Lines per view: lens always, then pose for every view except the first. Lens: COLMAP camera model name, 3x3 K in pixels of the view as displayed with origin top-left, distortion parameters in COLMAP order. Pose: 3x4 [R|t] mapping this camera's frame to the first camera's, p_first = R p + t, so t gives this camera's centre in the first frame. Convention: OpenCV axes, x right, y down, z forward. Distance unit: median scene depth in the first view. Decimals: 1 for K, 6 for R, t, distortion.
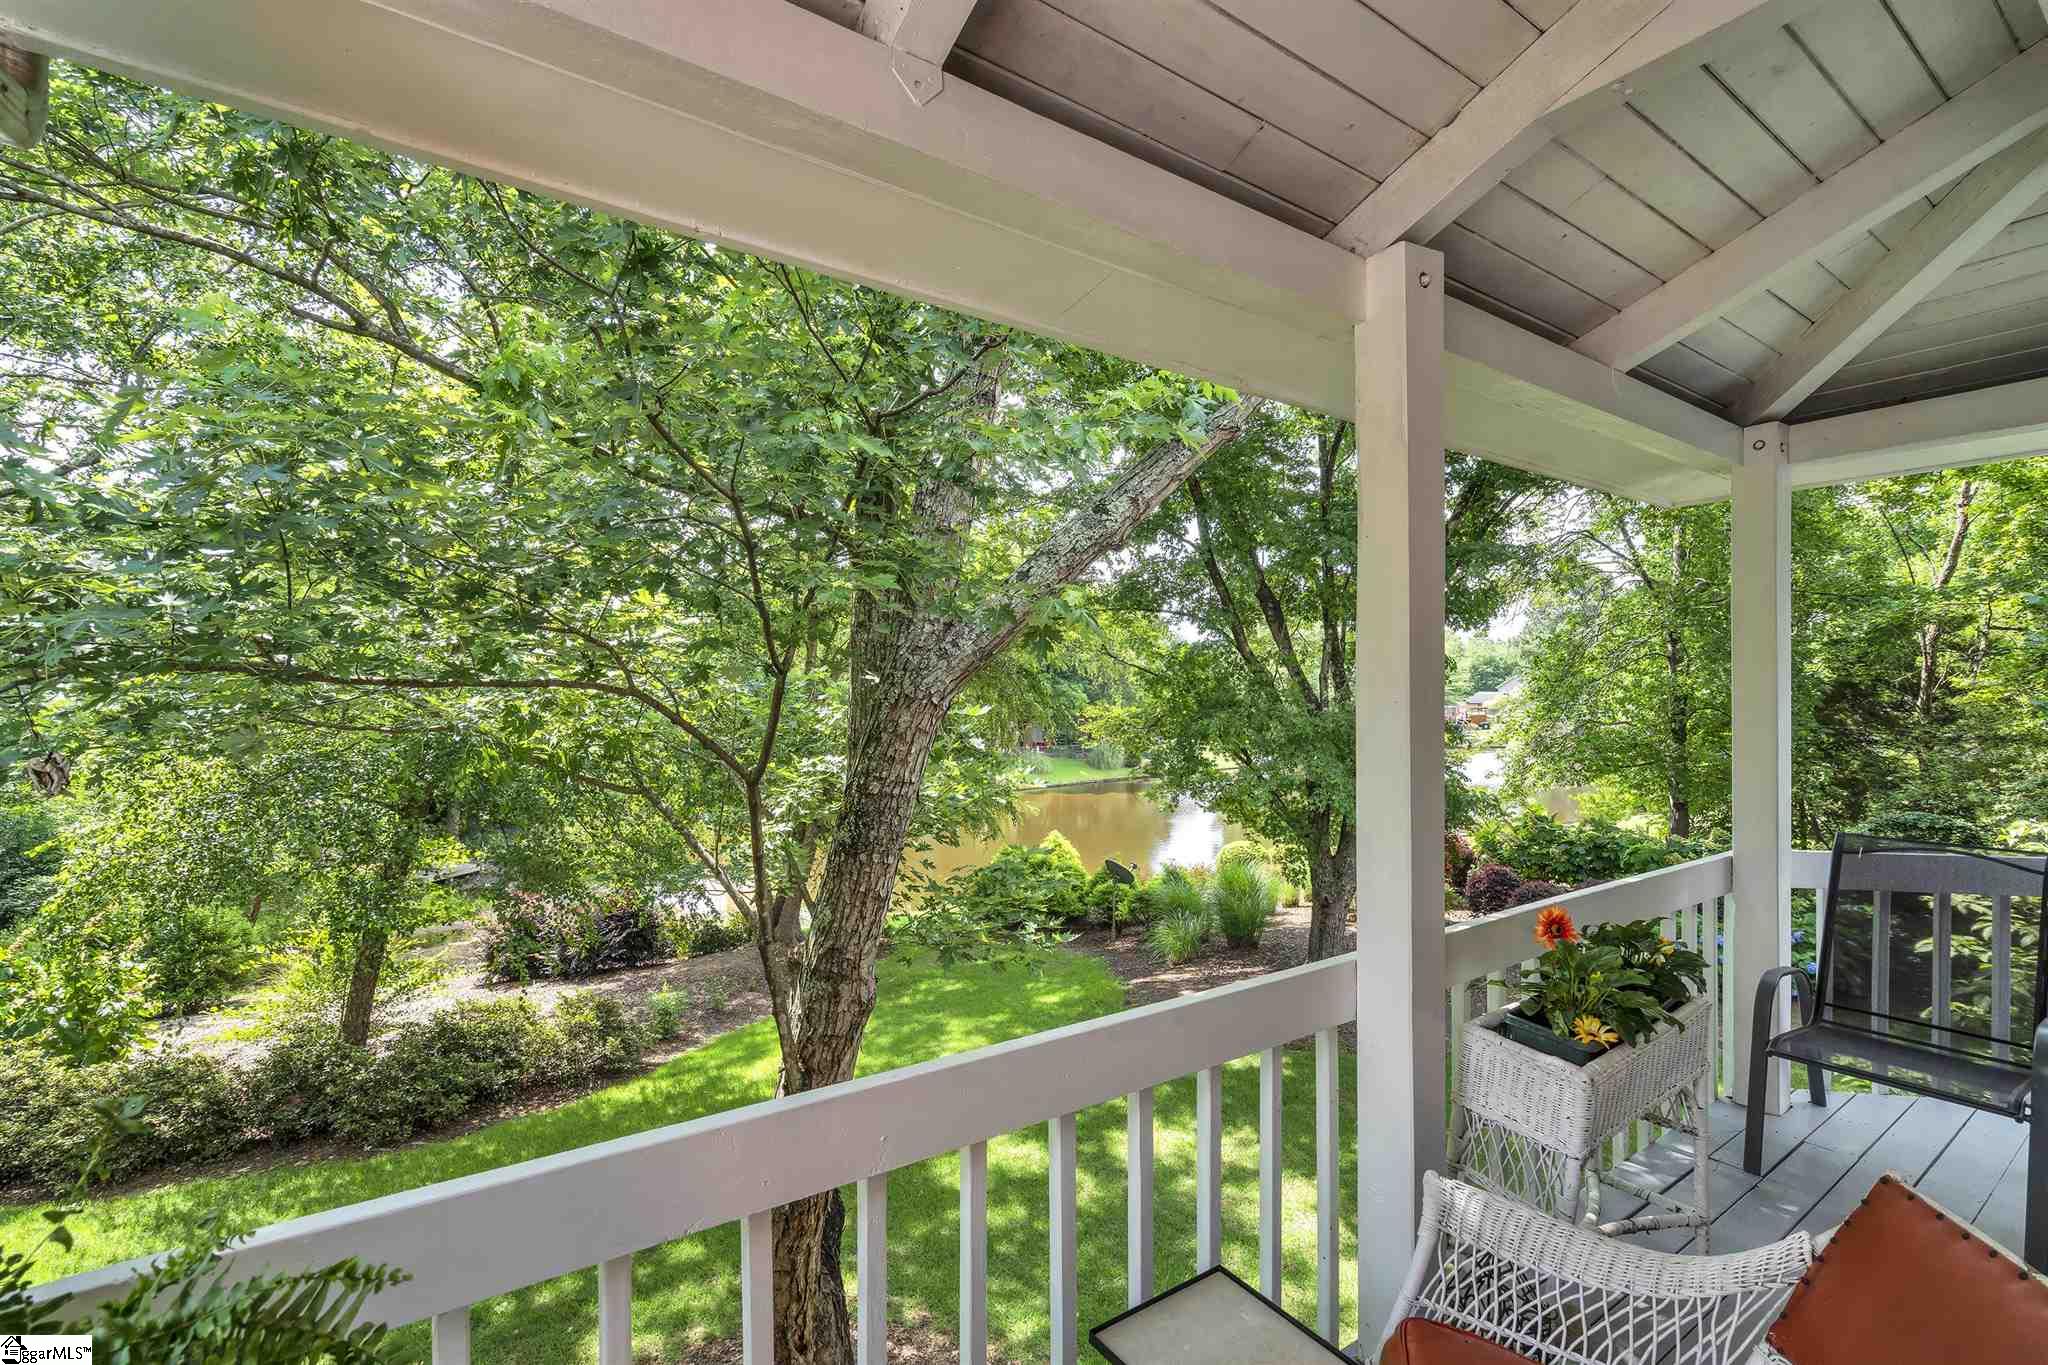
lens RADIAL K [[915.8, 0, 1019.5], [0, 915.8, 689.9], [0, 0, 1]] dist [-0.001571, 0.000151]
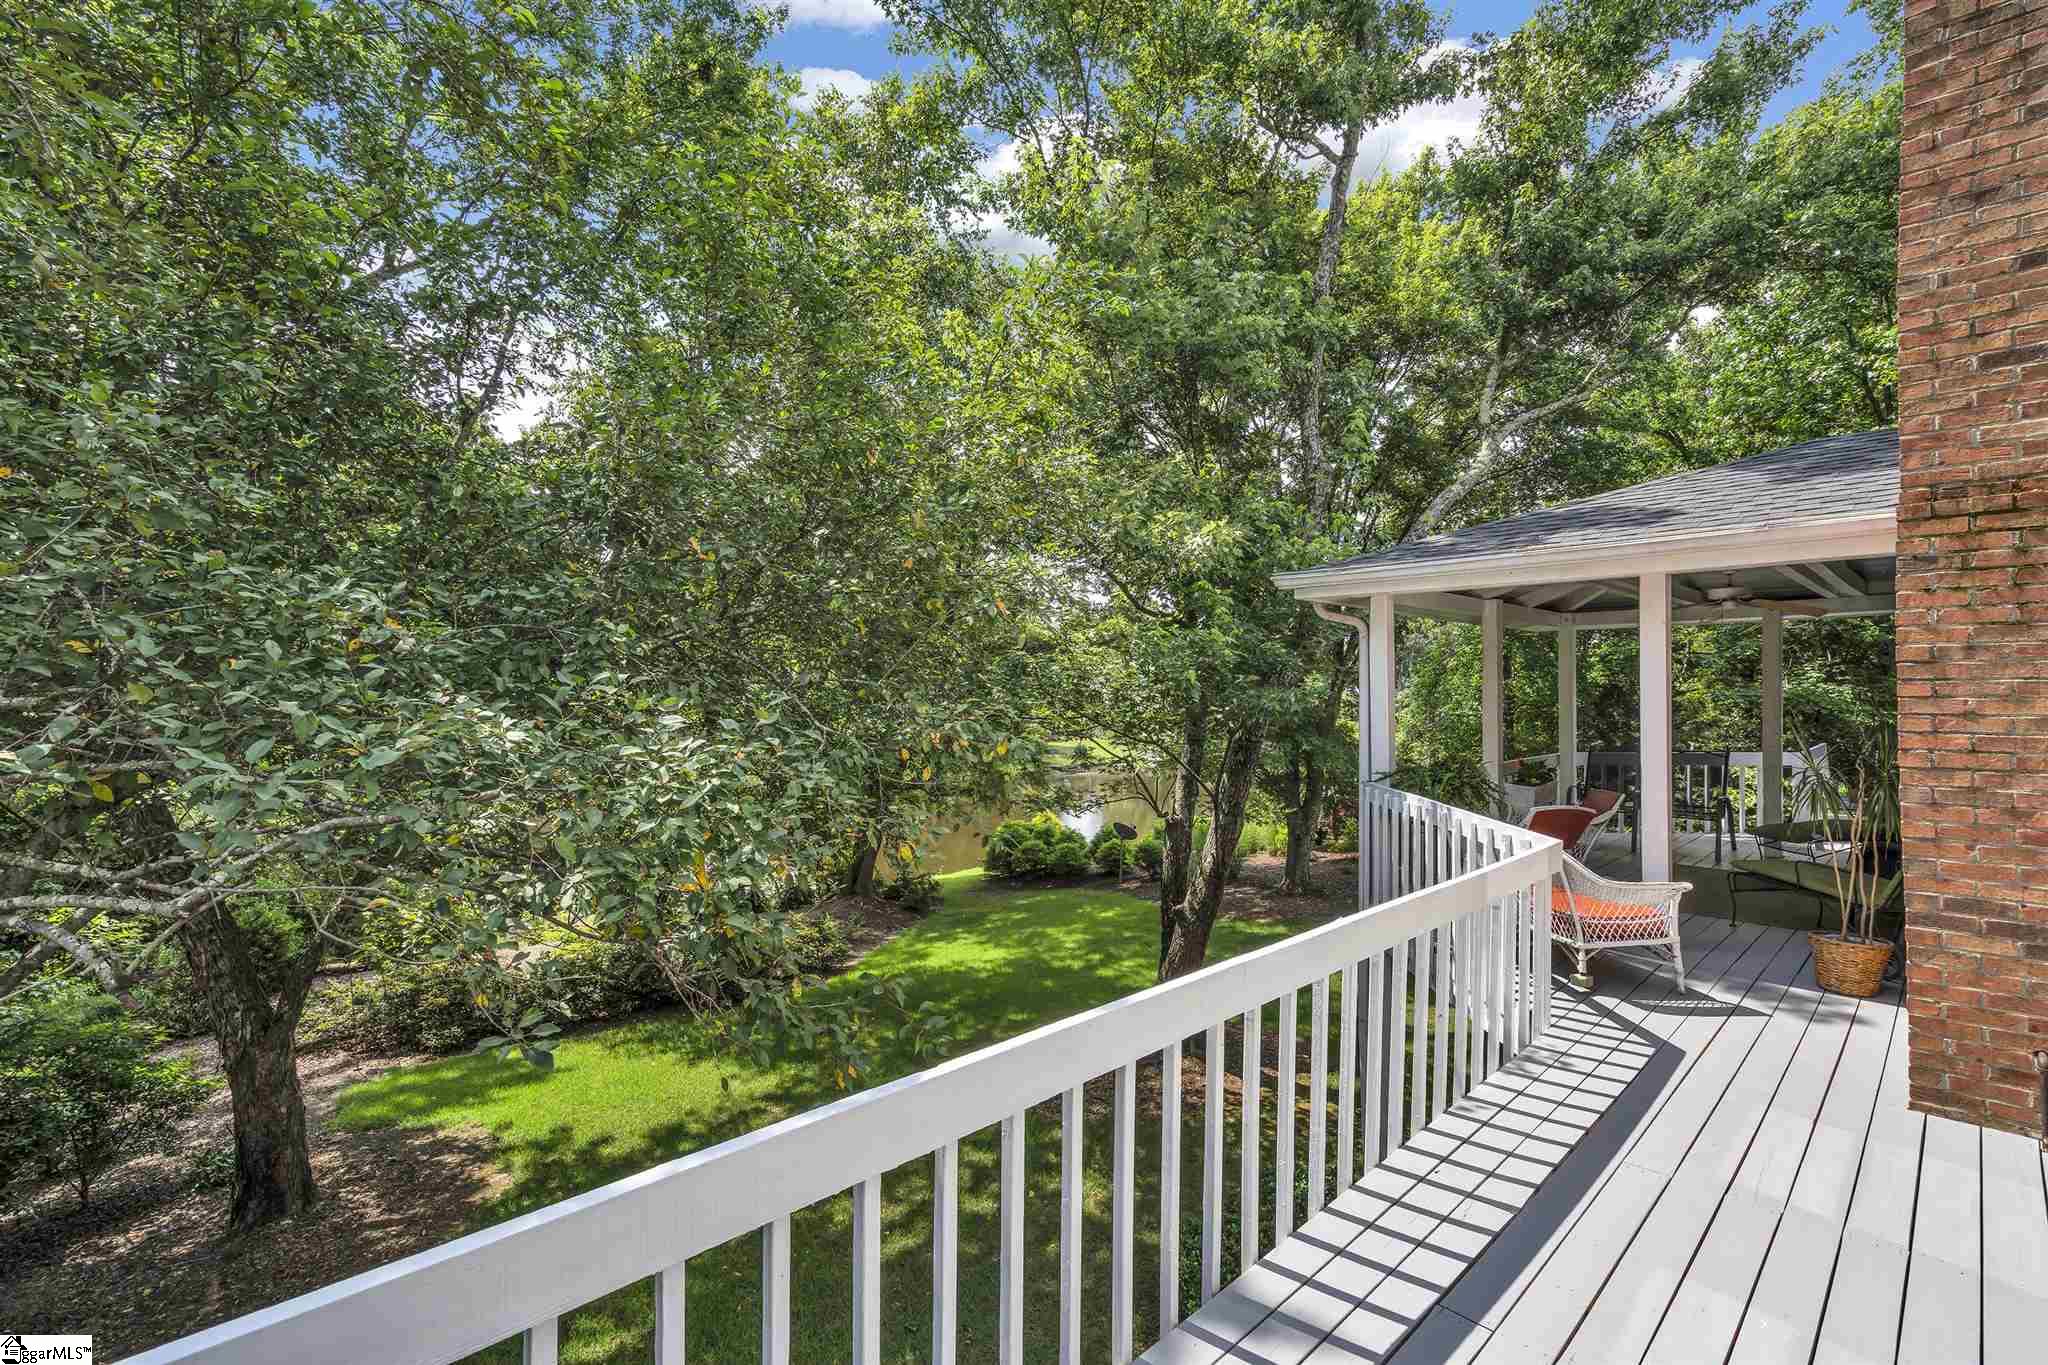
lens RADIAL K [[915.8, 0, 1019.5], [0, 915.8, 689.9], [0, 0, 1]] dist [-0.001571, 0.000151]
pose [[0.988604, -0.003718, 0.150496, -0.334544], [0.004107, 0.999989, -0.002276, -0.005098], [-0.150486, 0.002868, 0.988608, -0.401074]]
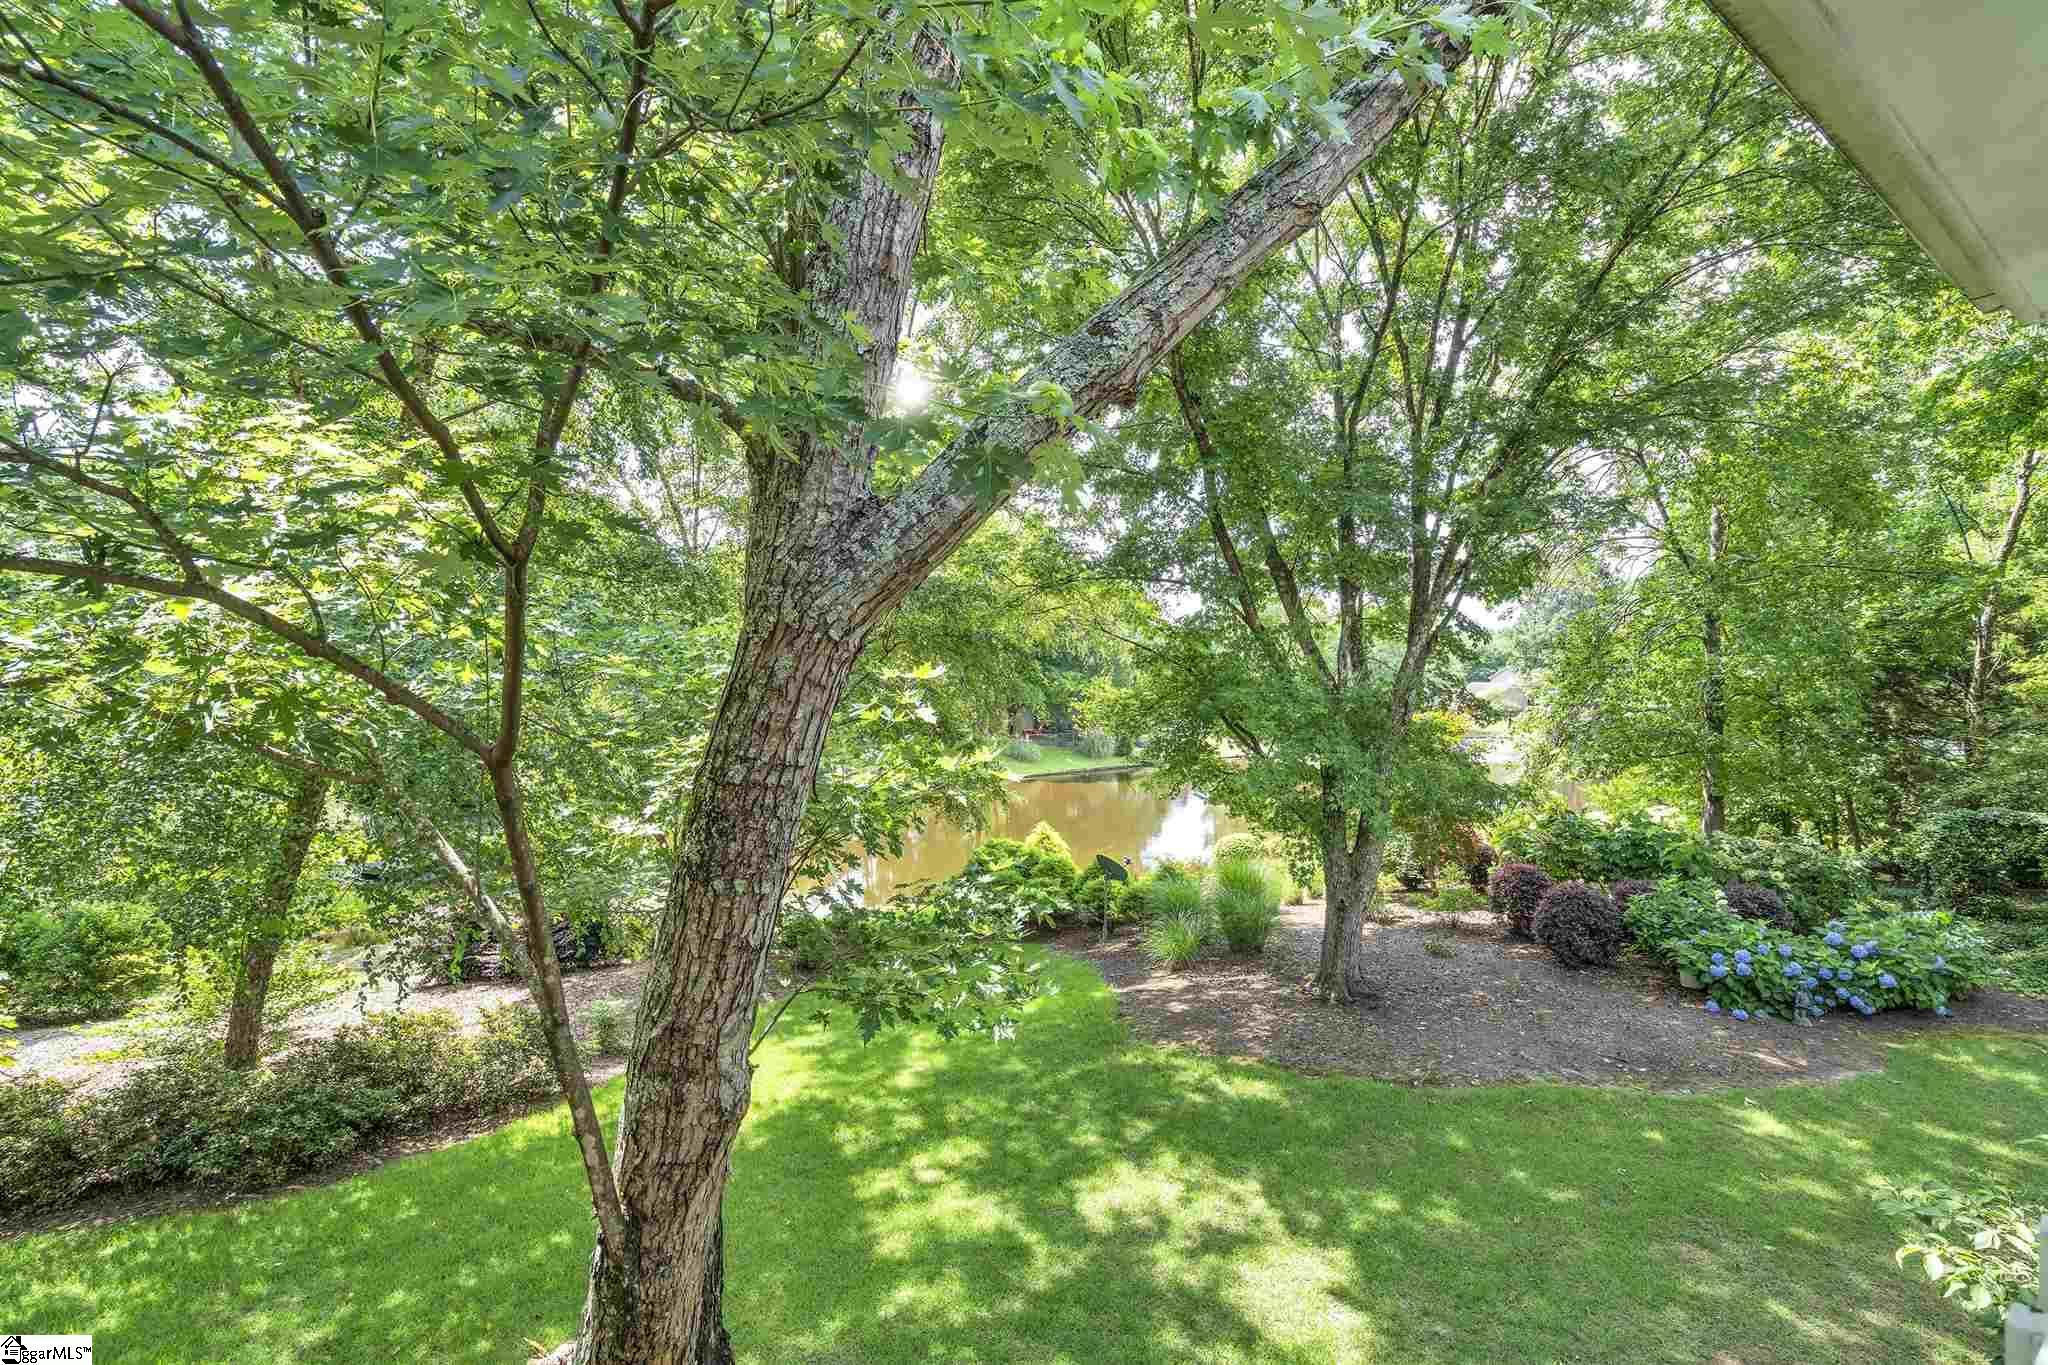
lens RADIAL K [[920.6, 0, 1021.8], [0, 920.6, 689.3], [0, 0, 1]] dist [-0.001066, 0.001200]
pose [[0.999894, 0.005570, 0.013424, 0.007900], [-0.005729, 0.999914, 0.011822, 0.011722], [-0.013357, -0.011898, 0.999840, 0.106850]]
